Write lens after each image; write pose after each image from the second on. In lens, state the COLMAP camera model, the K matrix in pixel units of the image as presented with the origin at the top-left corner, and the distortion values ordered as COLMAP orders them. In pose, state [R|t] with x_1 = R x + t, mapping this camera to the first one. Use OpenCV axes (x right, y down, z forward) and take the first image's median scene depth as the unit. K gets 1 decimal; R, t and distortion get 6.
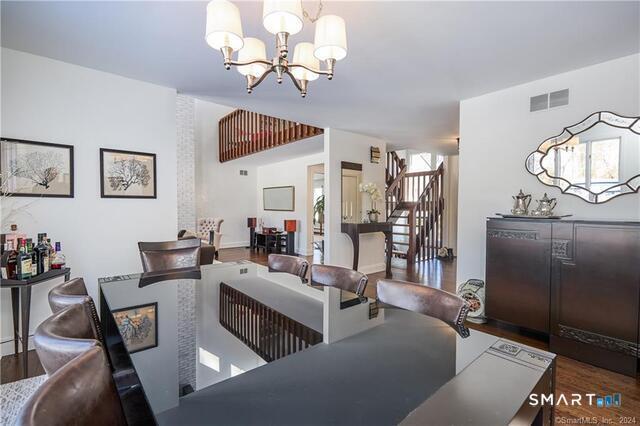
lens RADIAL K [[294.8, 0, 321.6], [0, 294.8, 210.2], [0, 0, 1]] dist [0.003056, 0.000806]
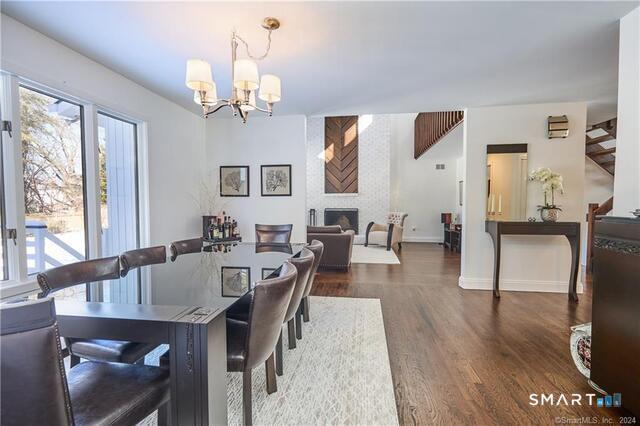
lens RADIAL K [[294.8, 0, 321.3], [0, 294.8, 212.3], [0, 0, 1]] dist [0.003056, 0.000806]
pose [[0.653156, 0.020030, -0.756959, 0.364397], [-0.003999, 0.999727, 0.023004, 0.003725], [0.757213, -0.011999, 0.653058, 0.109208]]
